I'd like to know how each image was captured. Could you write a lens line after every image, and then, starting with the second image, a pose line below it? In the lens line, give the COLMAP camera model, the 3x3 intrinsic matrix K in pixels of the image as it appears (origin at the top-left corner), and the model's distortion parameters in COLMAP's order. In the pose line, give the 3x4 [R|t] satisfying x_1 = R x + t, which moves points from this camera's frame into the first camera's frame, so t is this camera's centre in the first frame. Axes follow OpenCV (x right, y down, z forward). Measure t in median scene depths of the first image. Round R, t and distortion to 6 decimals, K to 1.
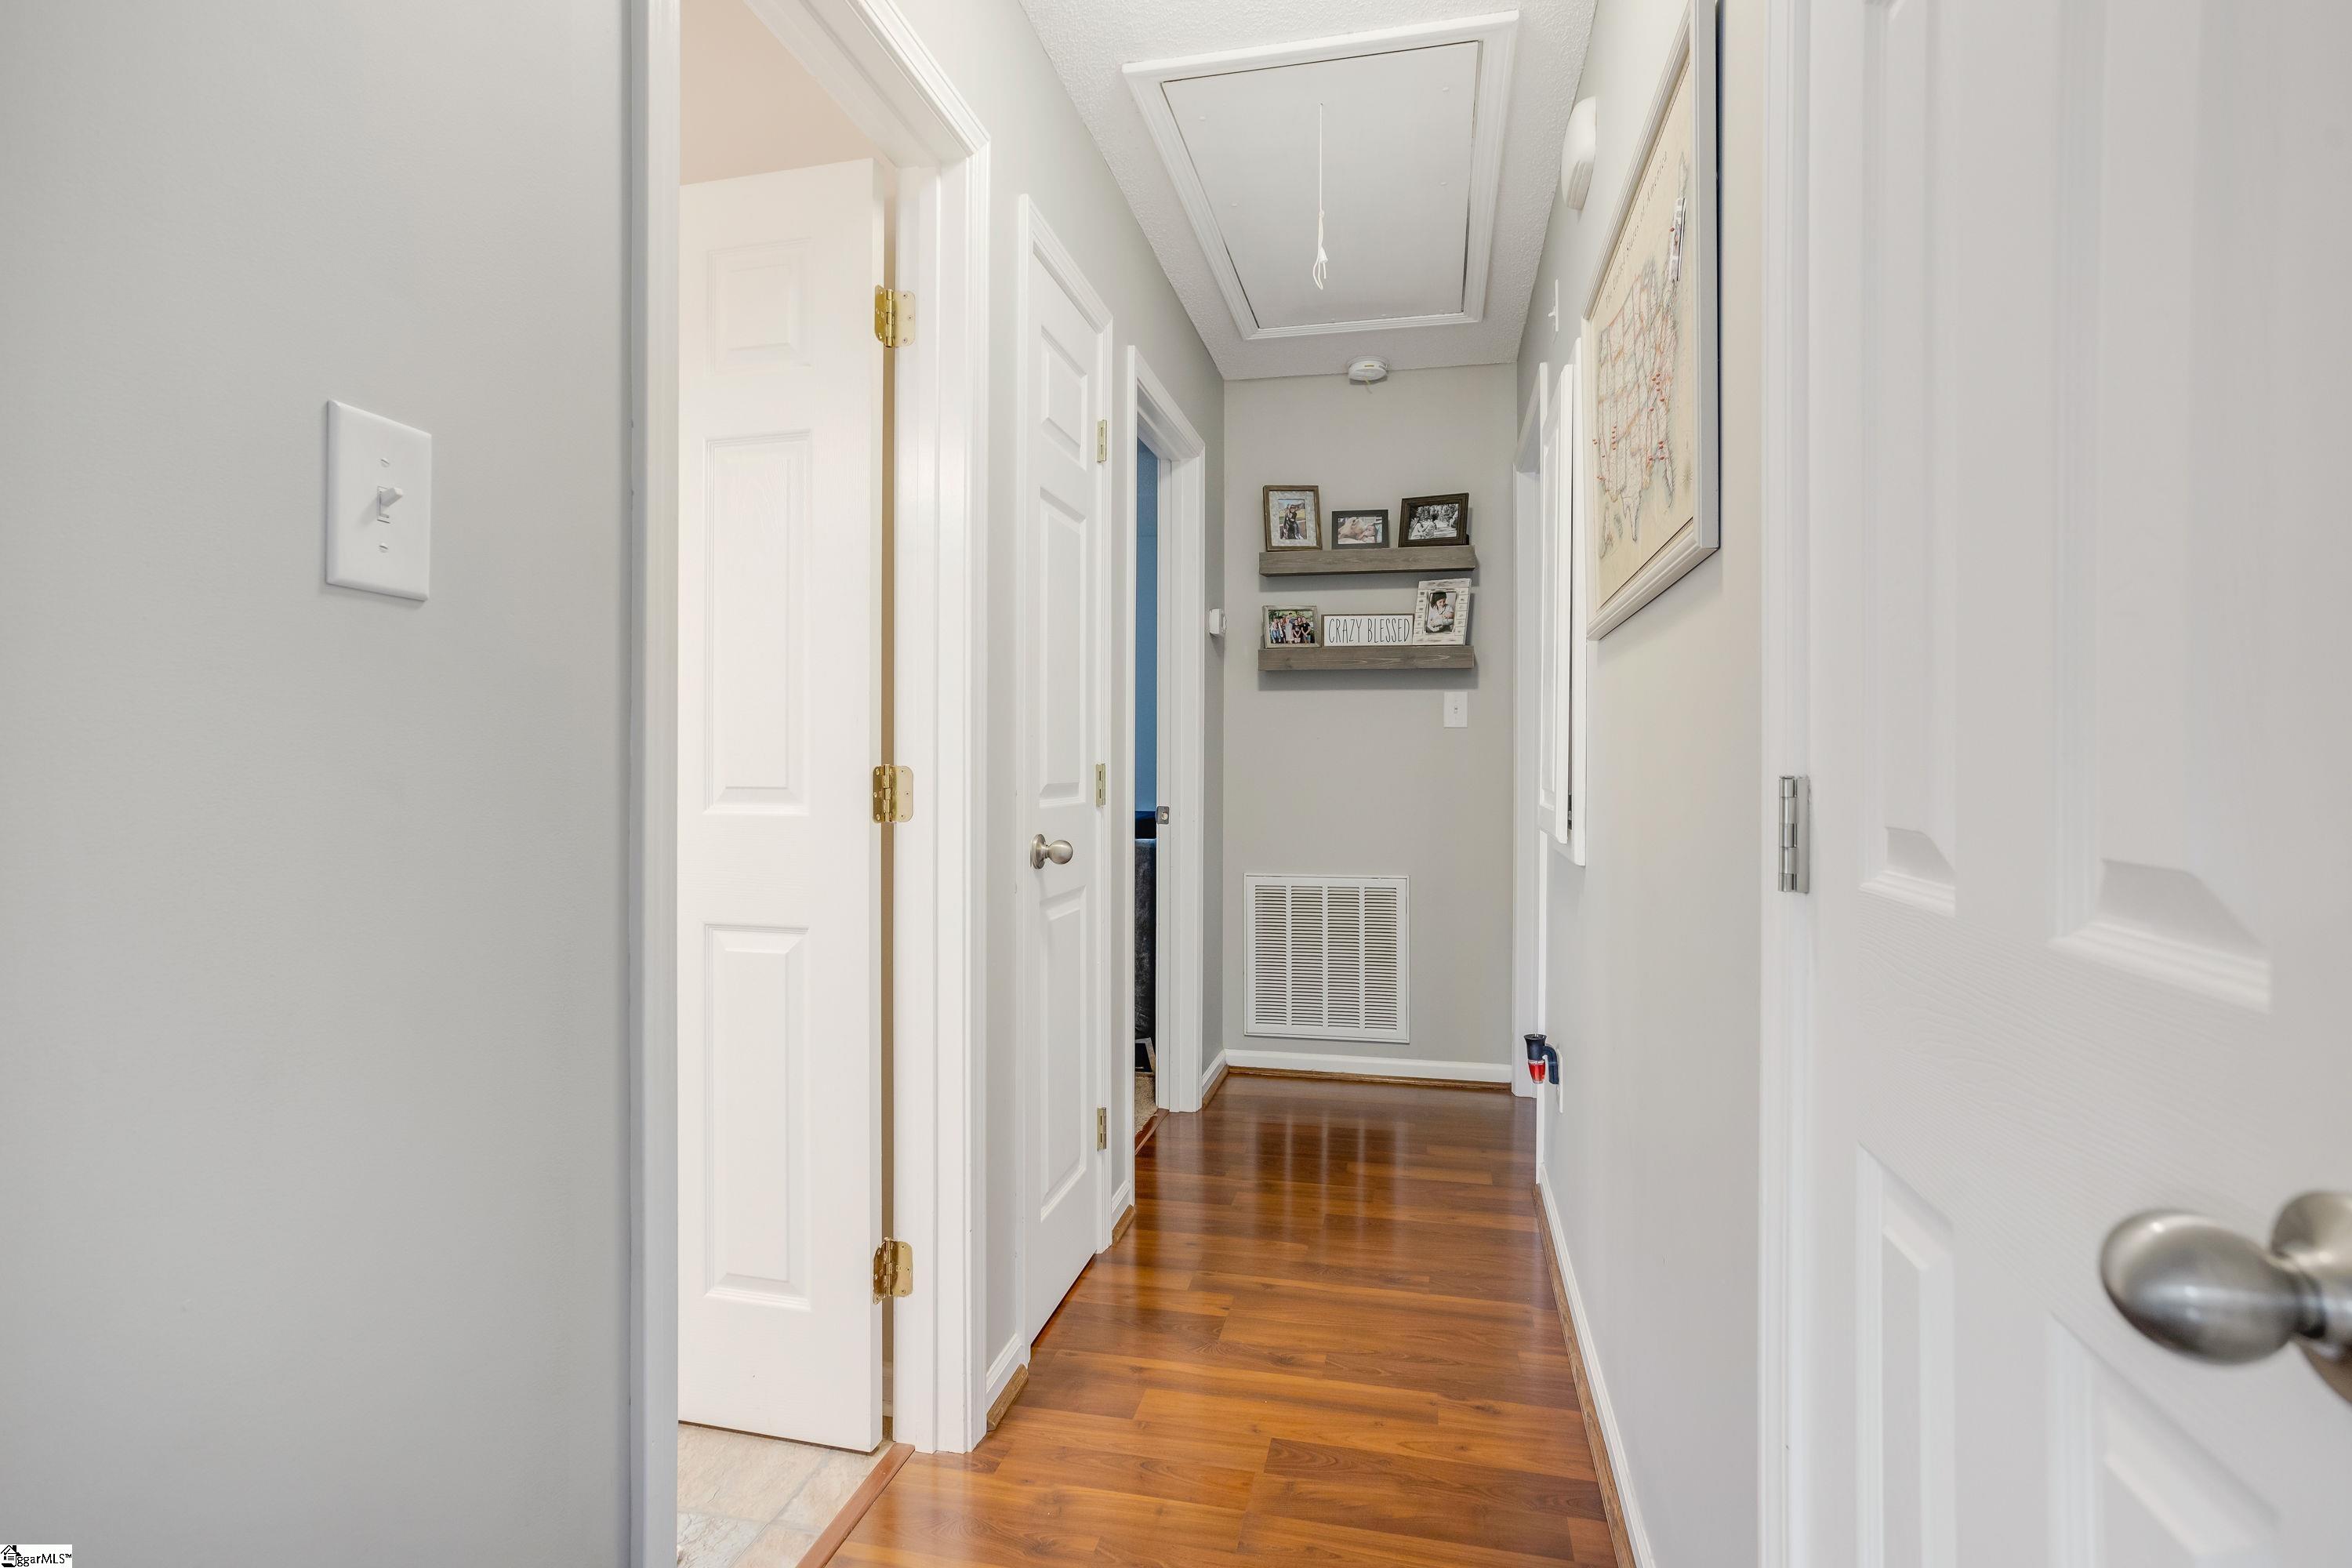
lens RADIAL K [[1169.1, 0, 1176.0], [0, 1169.1, 767.3], [0, 0, 1]] dist [-0.004397, 0.008722]
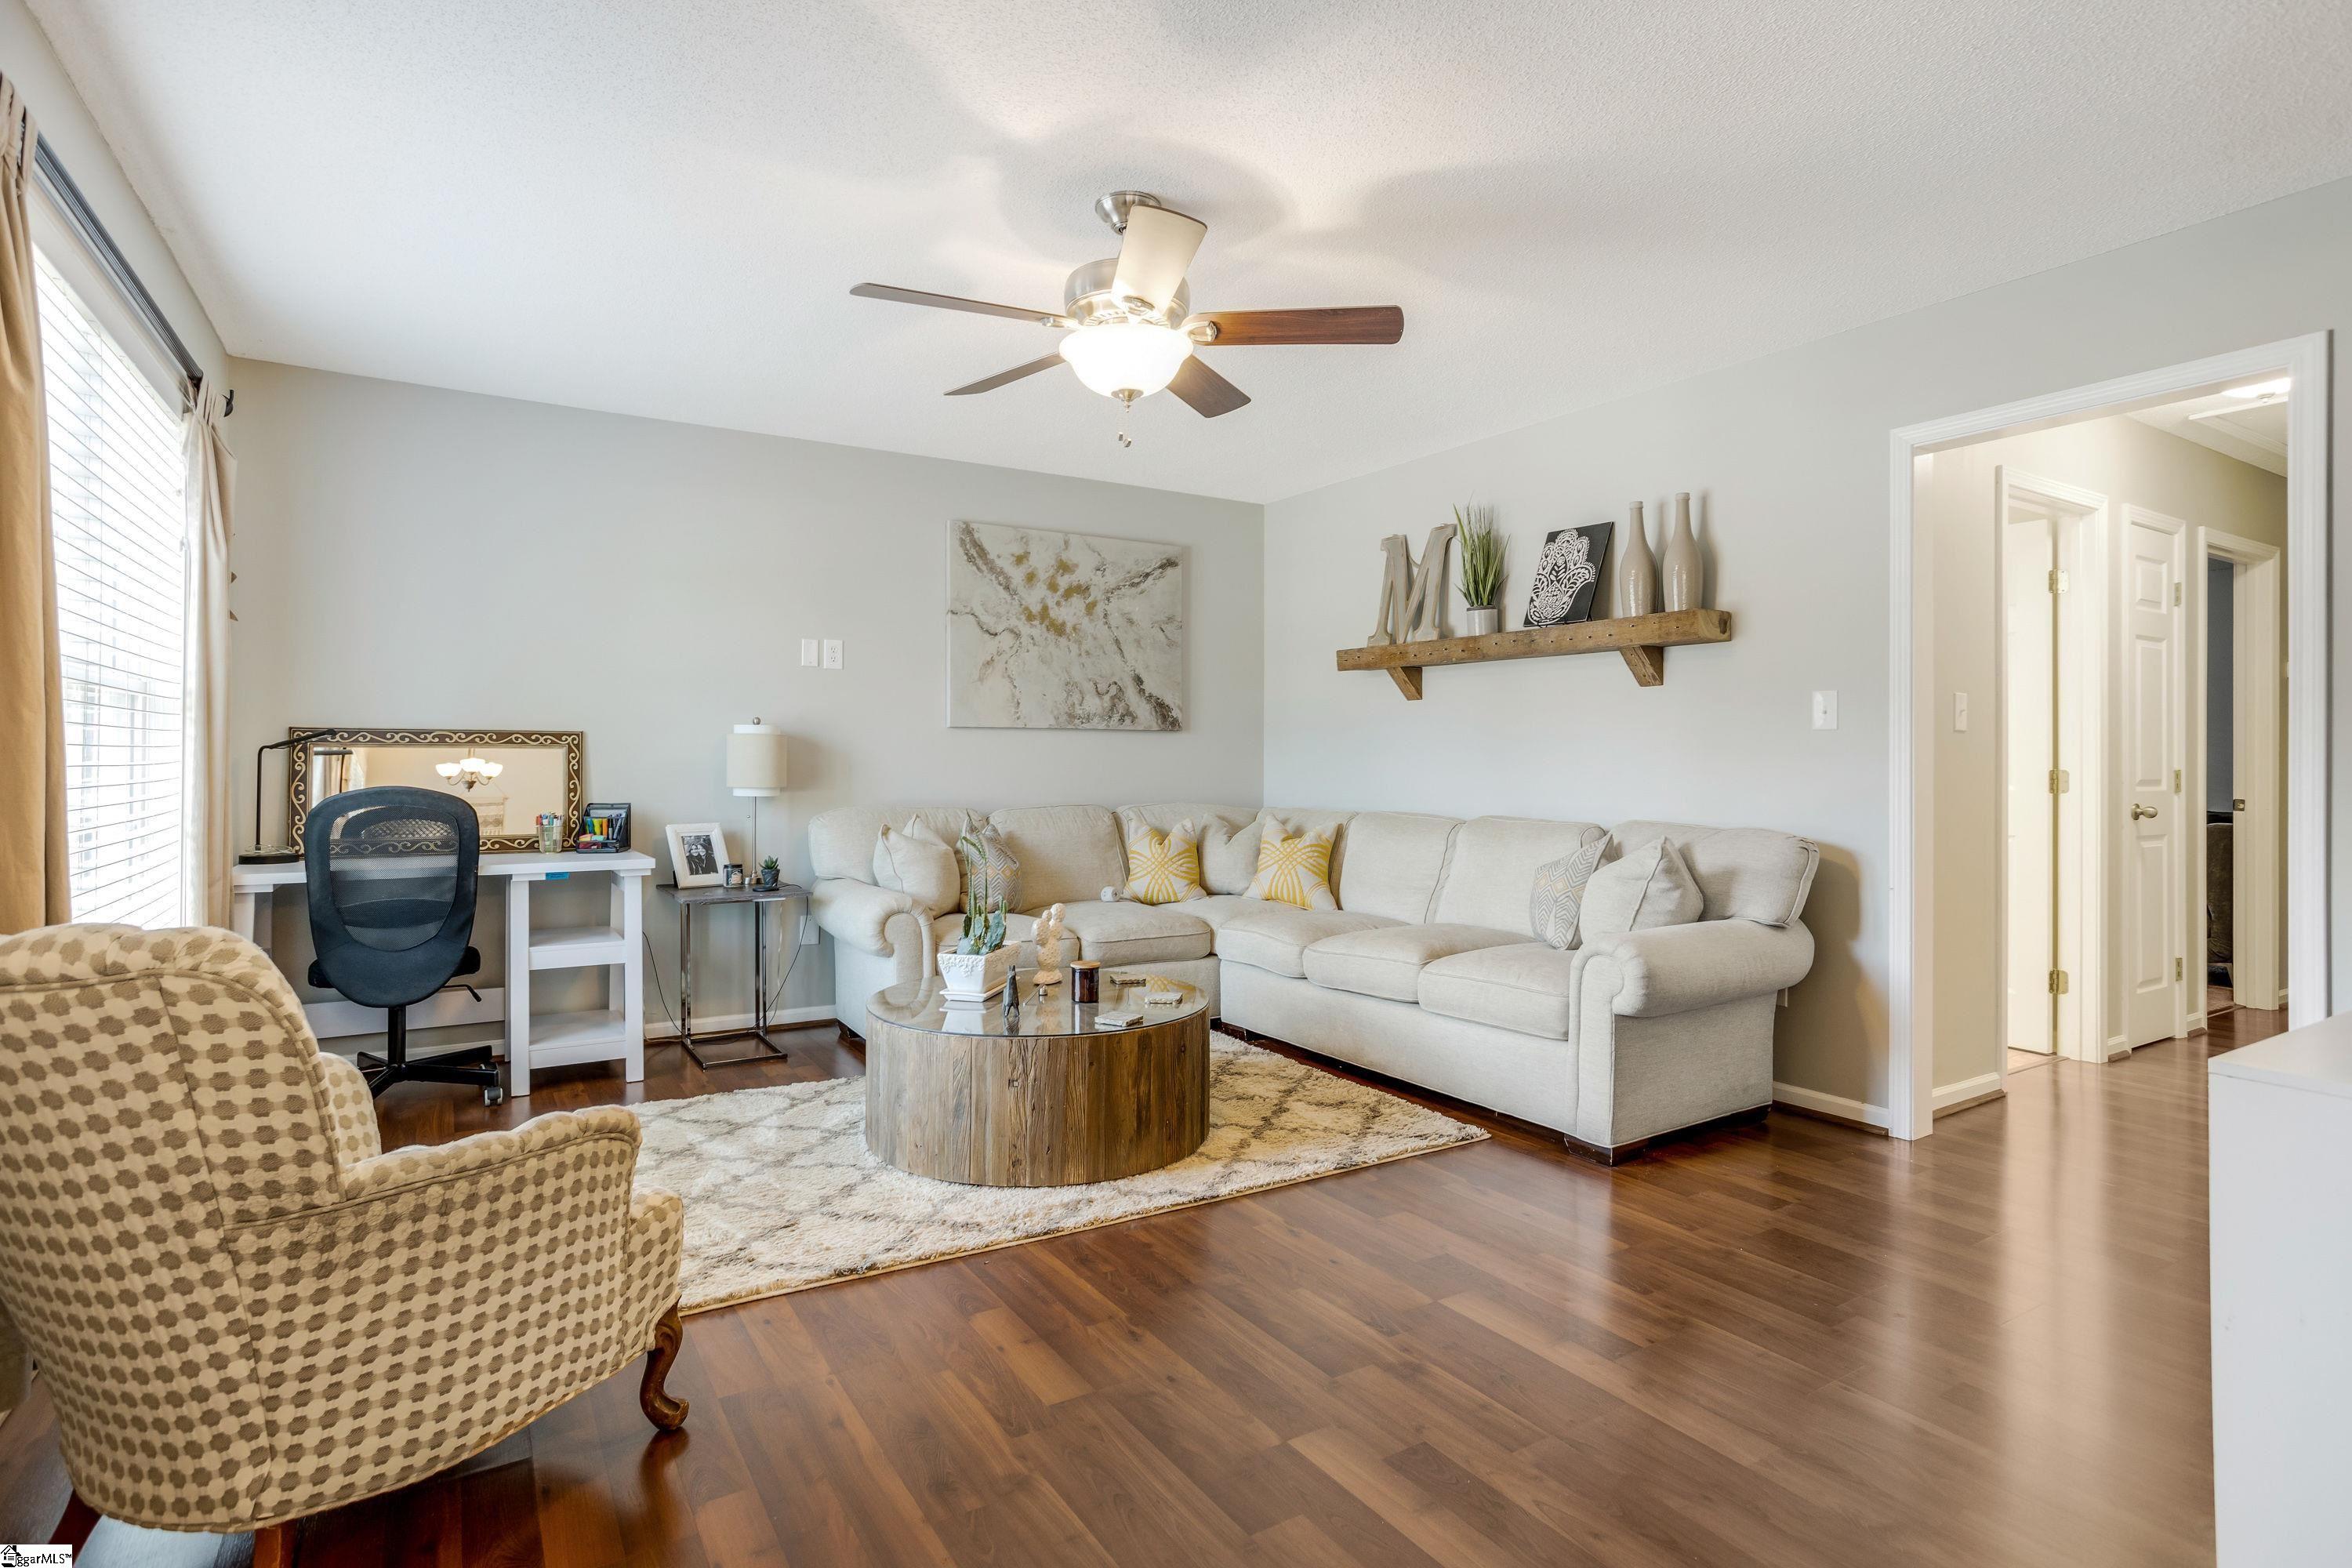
lens RADIAL K [[1169.1, 0, 1170.0], [0, 1169.1, 759.3], [0, 0, 1]] dist [-0.004397, 0.008722]
pose [[0.703659, -0.003326, -0.710530, 0.148191], [-0.005704, 0.999930, -0.010329, 0.009057], [0.710515, 0.011321, 0.703591, -1.628636]]
